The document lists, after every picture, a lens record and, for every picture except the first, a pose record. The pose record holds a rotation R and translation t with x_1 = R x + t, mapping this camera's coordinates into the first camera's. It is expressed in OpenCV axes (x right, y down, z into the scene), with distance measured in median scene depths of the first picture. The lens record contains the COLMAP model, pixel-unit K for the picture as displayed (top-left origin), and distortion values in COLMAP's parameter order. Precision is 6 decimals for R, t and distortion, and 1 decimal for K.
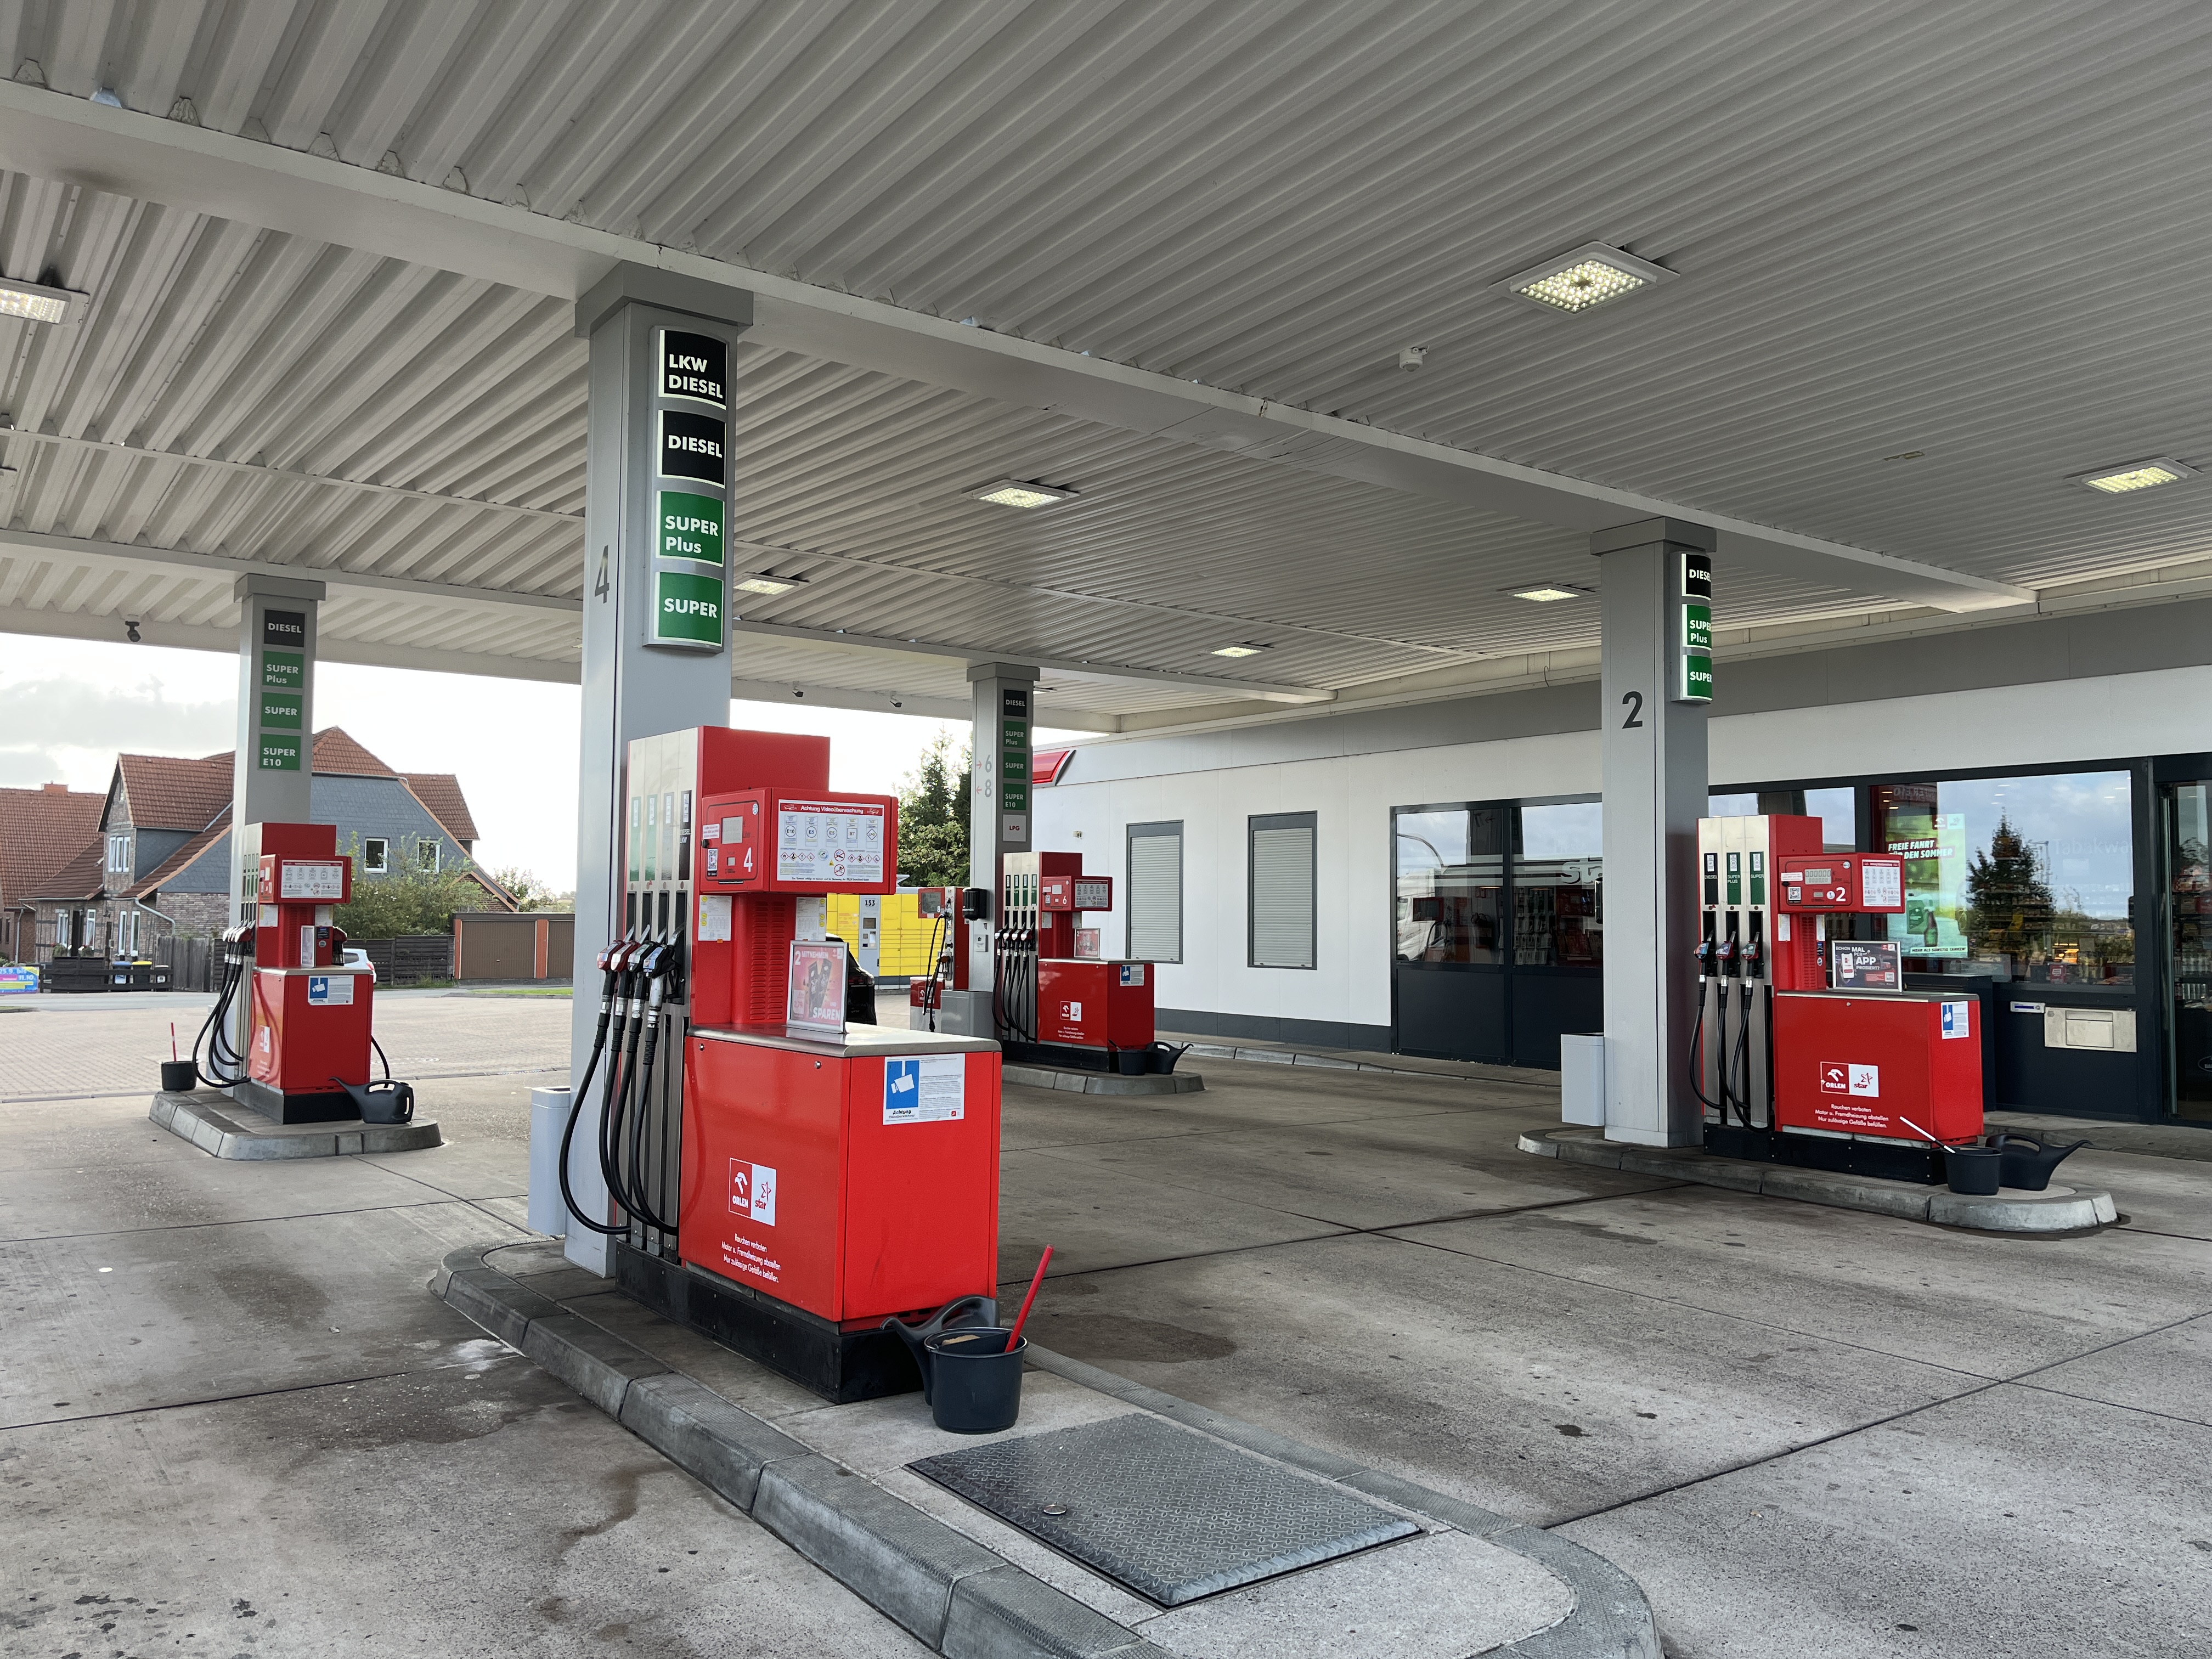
lens RADIAL K [[1682.6, 0, 1105.9], [0, 1682.6, 827.8], [0, 0, 1]] dist [0.027133, -0.024467]
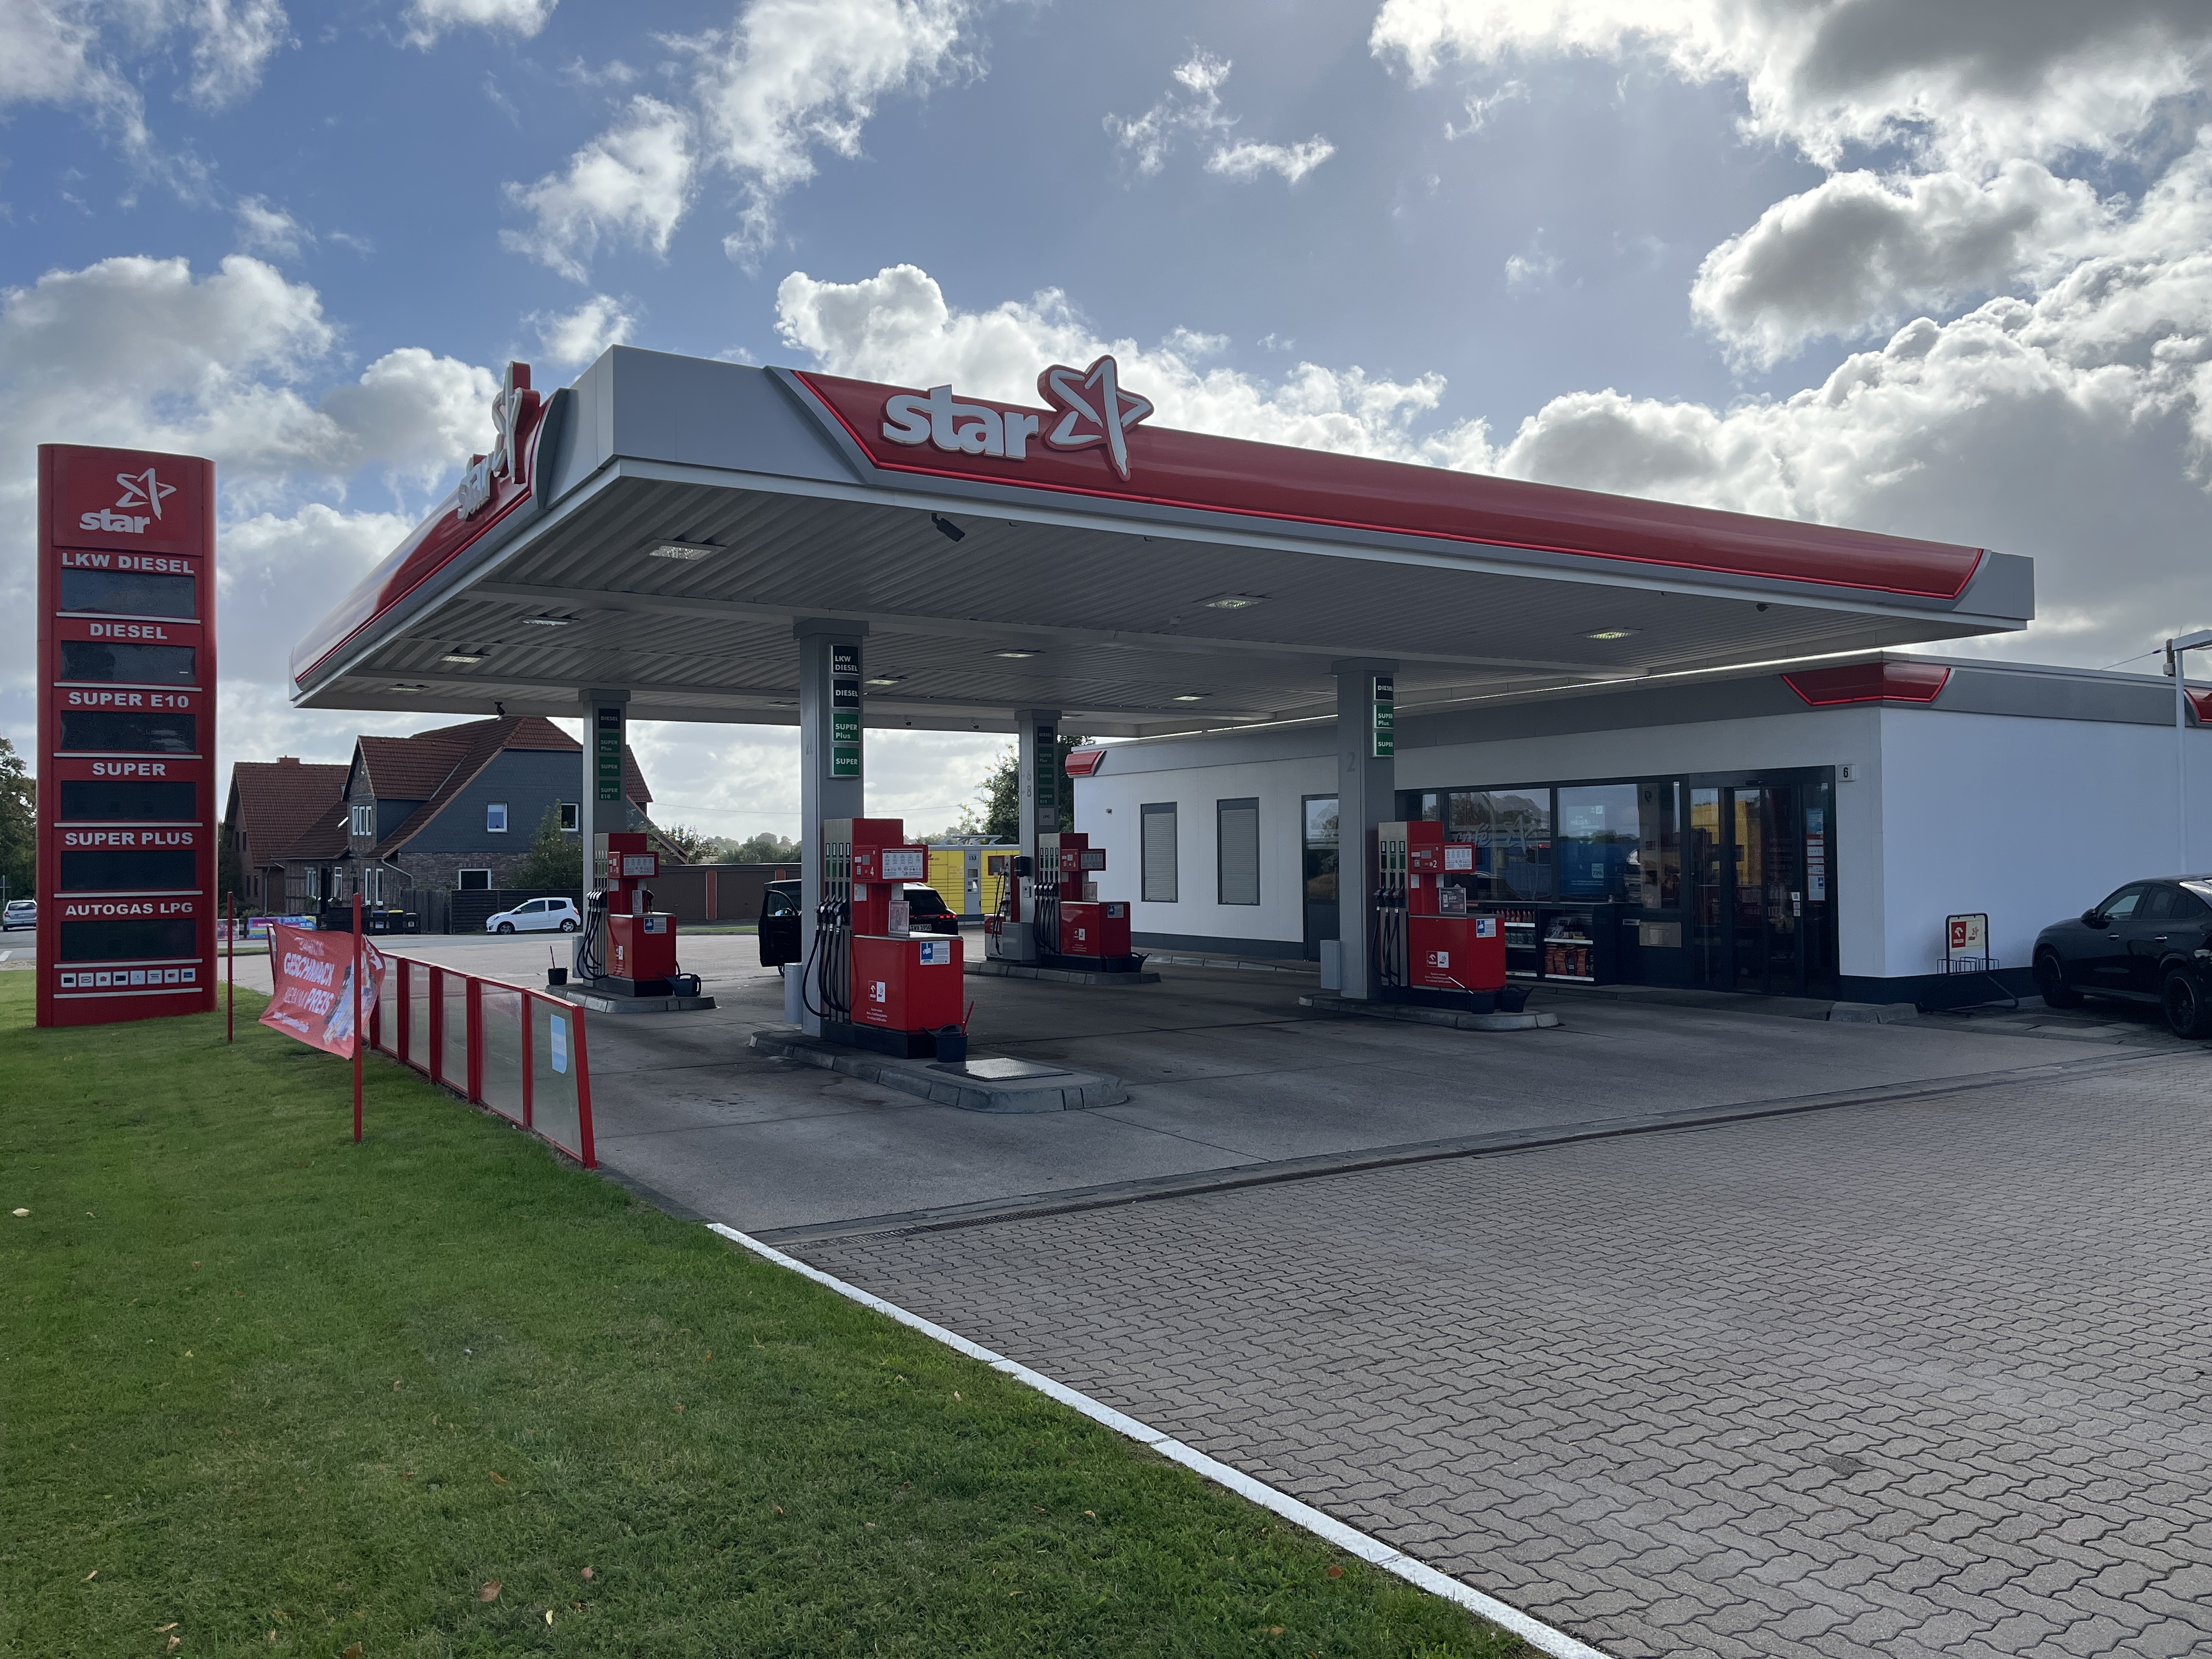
lens RADIAL K [[1682.6, 0, 1107.0], [0, 1682.6, 834.0], [0, 0, 1]] dist [0.027133, -0.024467]
pose [[0.996882, -0.017755, -0.076888, 0.134446], [0.020940, 0.998947, 0.040828, -0.051805], [0.076082, -0.042311, 0.996203, -0.599539]]
